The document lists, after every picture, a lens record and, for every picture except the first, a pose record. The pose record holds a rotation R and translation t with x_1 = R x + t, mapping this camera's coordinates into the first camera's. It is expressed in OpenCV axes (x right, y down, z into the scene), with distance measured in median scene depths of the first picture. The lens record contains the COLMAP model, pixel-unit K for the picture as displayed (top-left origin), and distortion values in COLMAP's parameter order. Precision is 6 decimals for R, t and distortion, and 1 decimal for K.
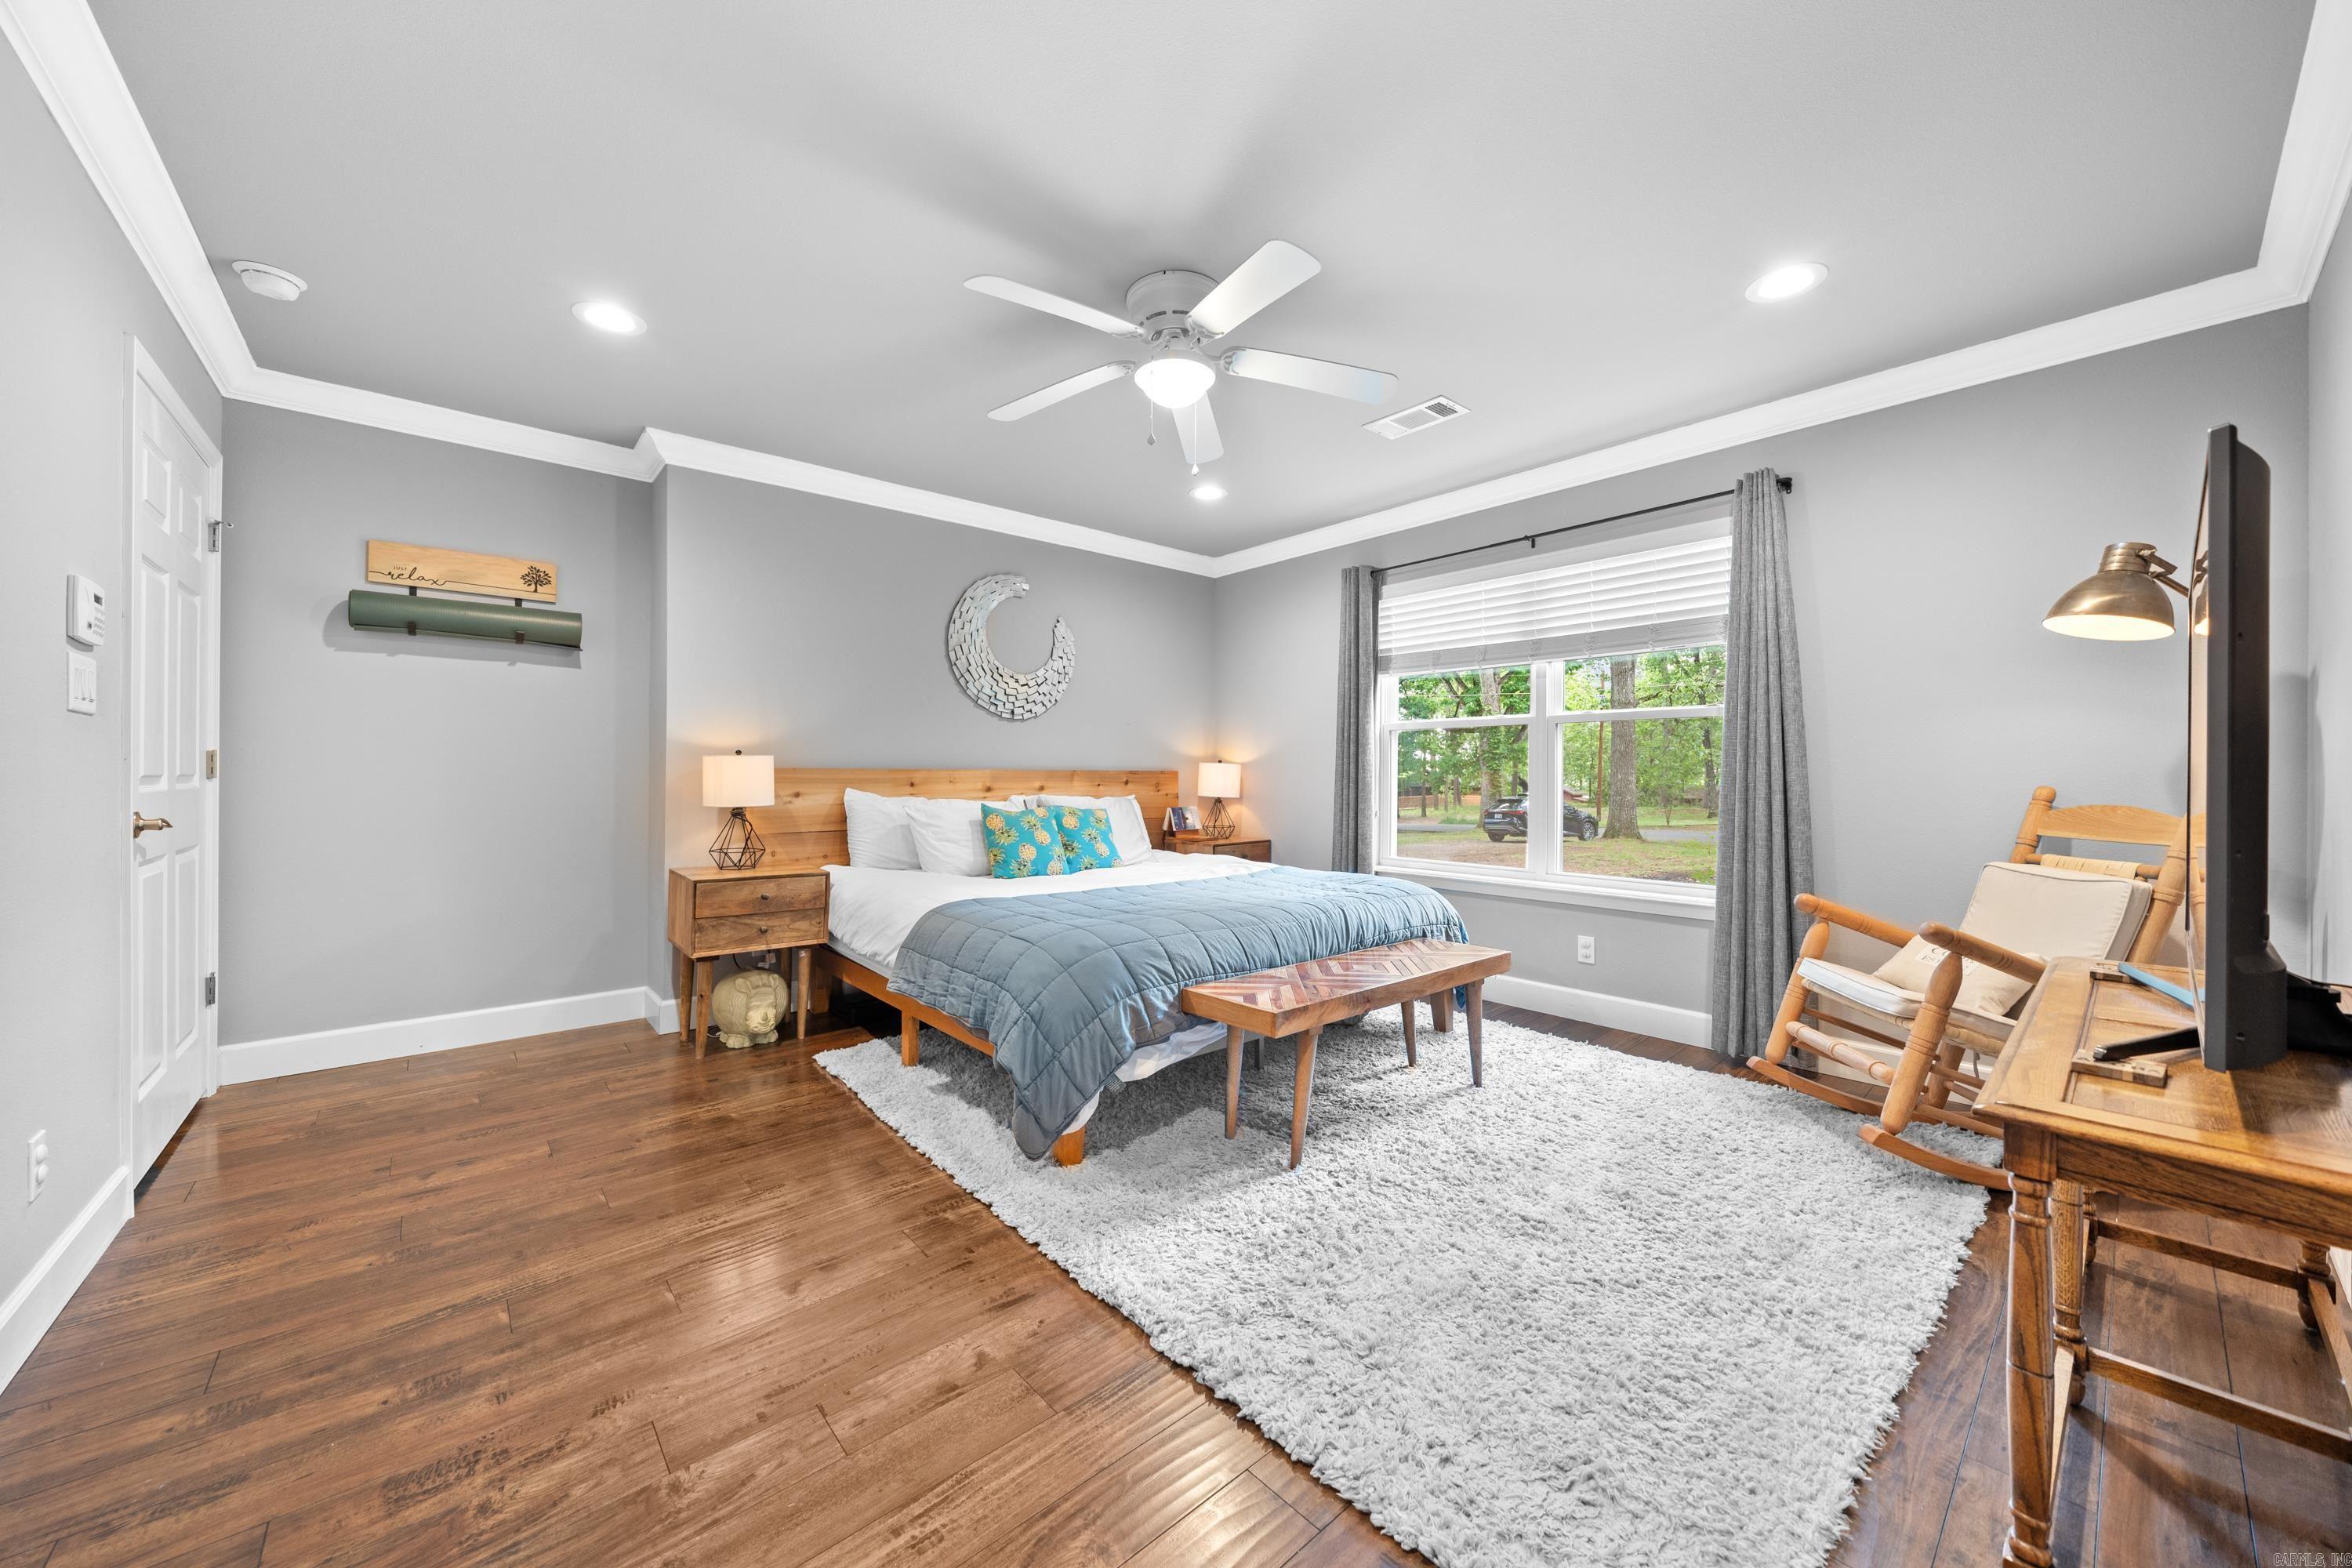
lens RADIAL K [[866.1, 0, 1198.2], [0, 866.1, 775.1], [0, 0, 1]] dist [-0.003608, -0.000086]
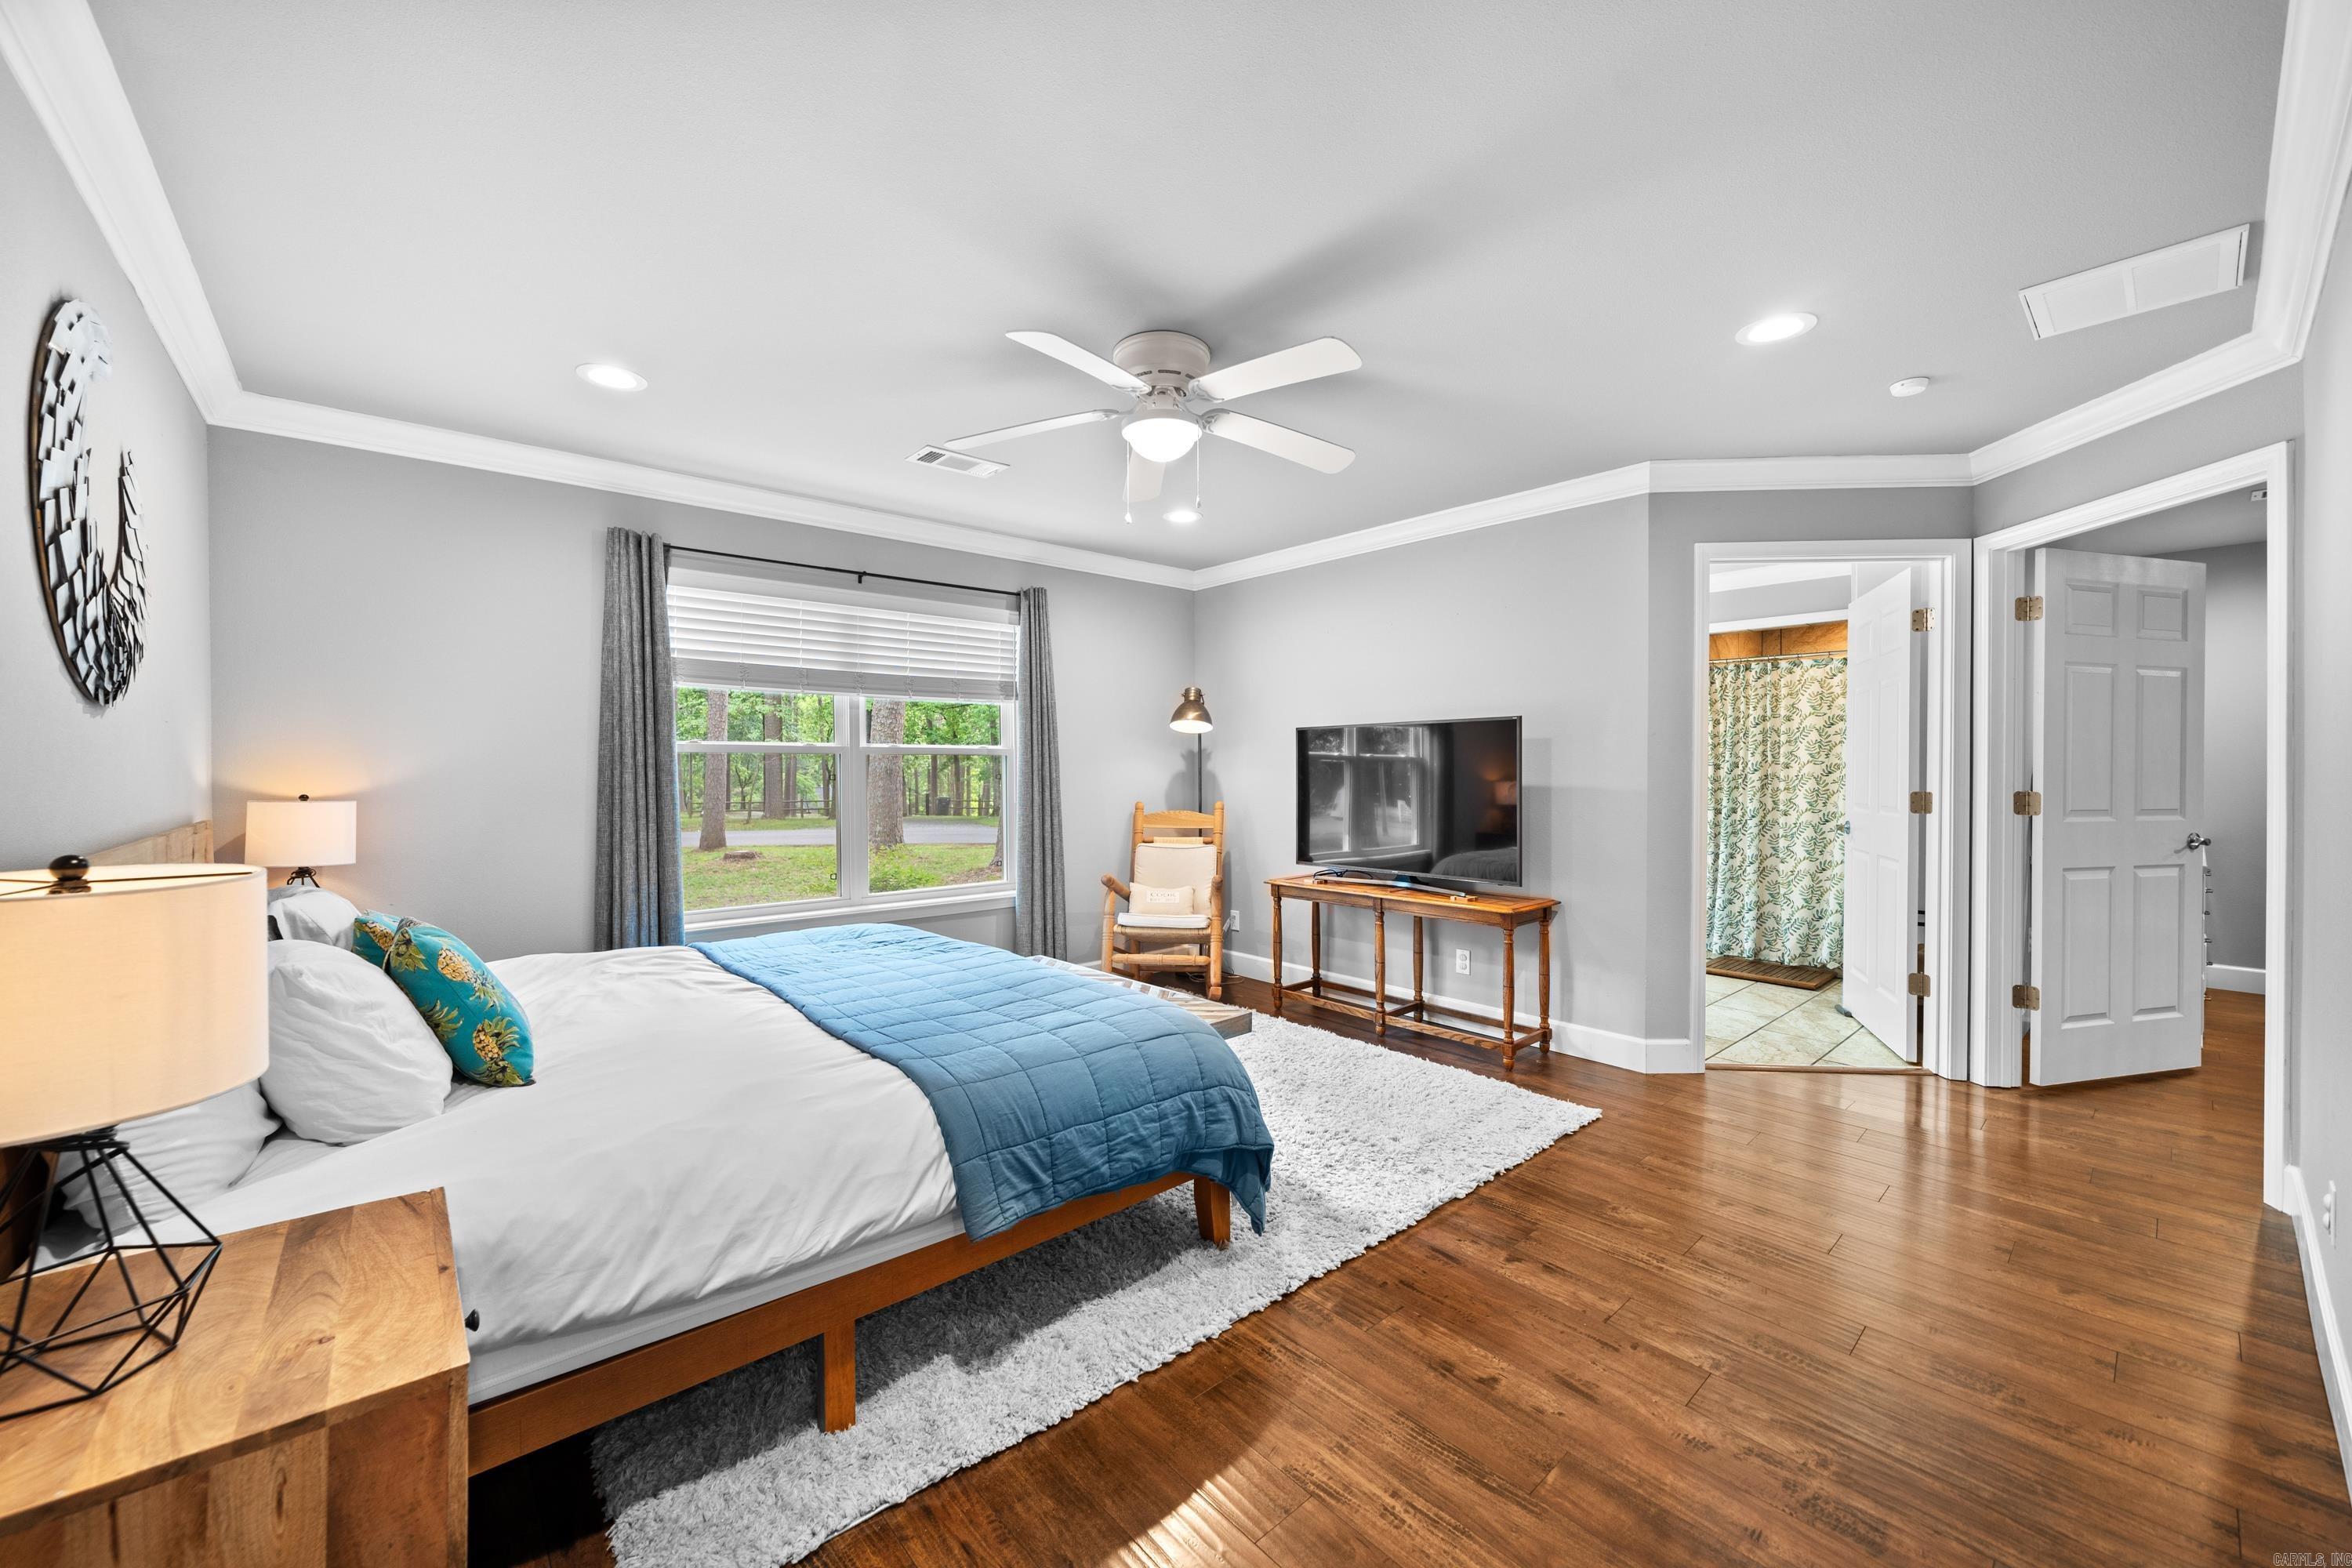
lens RADIAL K [[907.2, 0, 1172.4], [0, 907.2, 780.1], [0, 0, 1]] dist [-0.002774, -0.000178]
pose [[-0.003712, -0.016862, 0.999851, -0.915026], [0.002436, 0.999855, 0.016871, -0.062377], [-0.999990, 0.002499, -0.003670, 0.842117]]
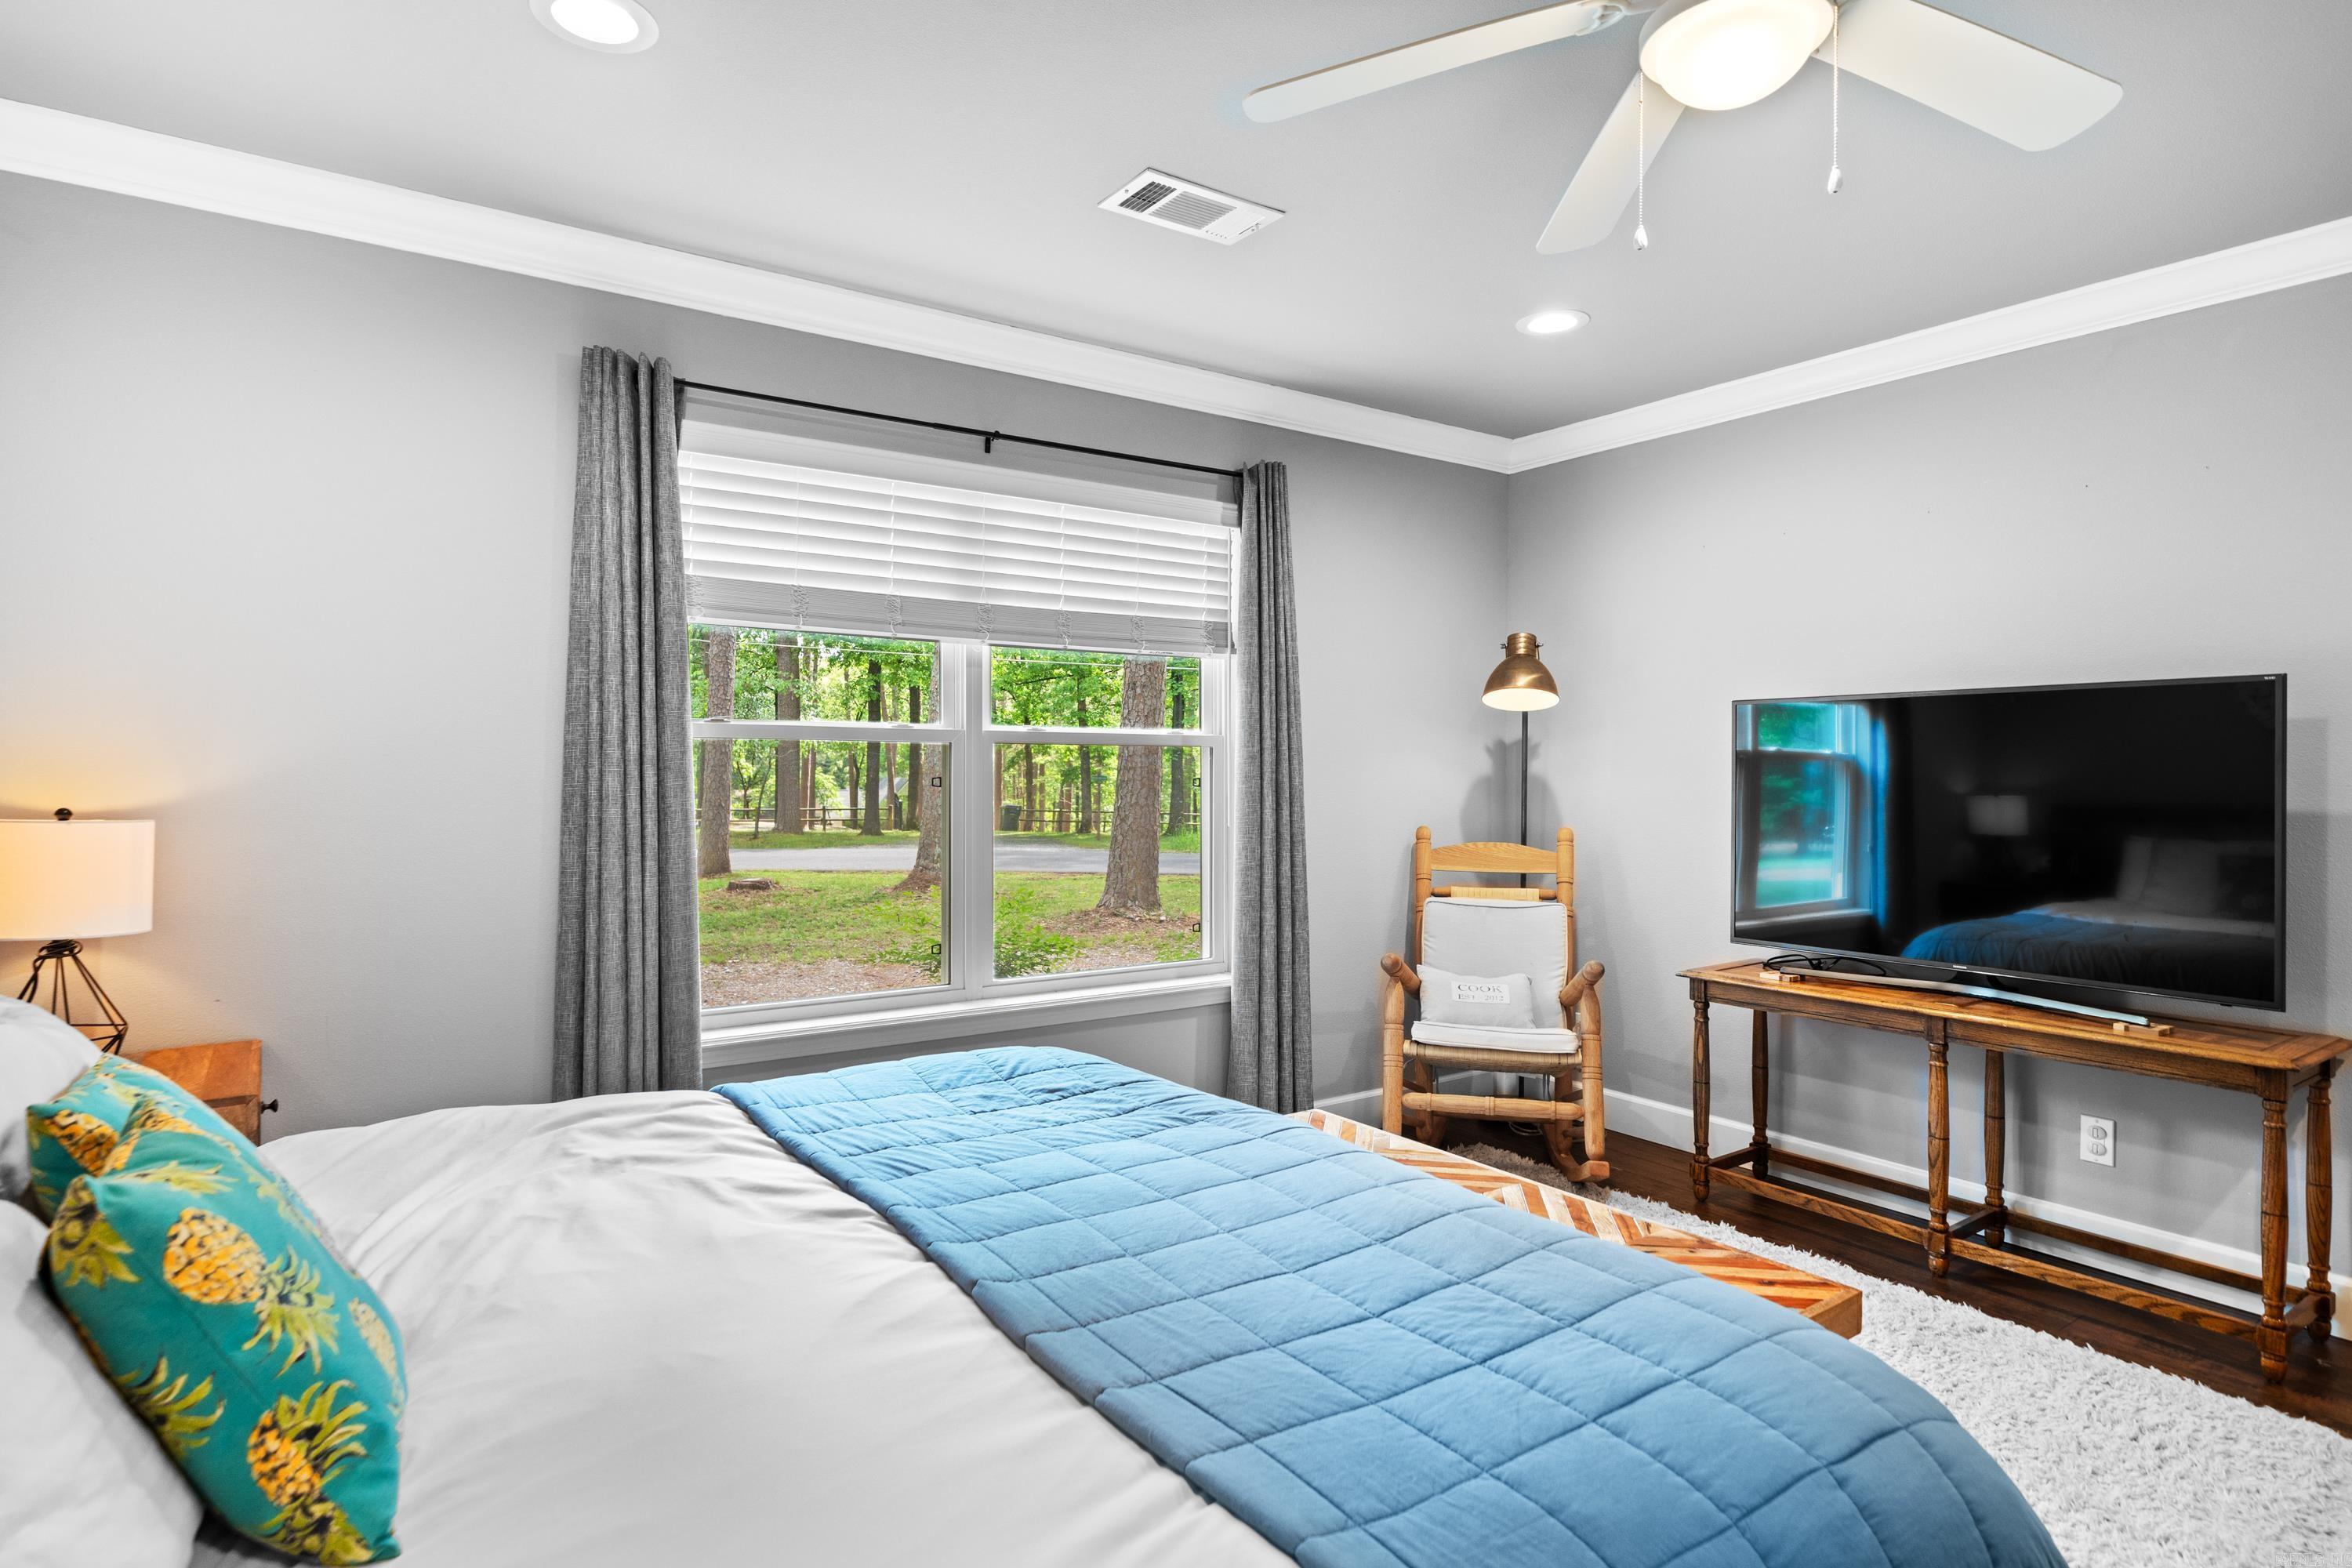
lens RADIAL K [[1258.3, 0, 1188.7], [0, 1258.3, 776.2], [0, 0, 1]] dist [0.000868, 0.001801]
pose [[0.101344, -0.009956, 0.994802, -0.624105], [-0.004328, 0.999936, 0.010448, -0.062793], [-0.994842, -0.005364, 0.101294, 1.022766]]
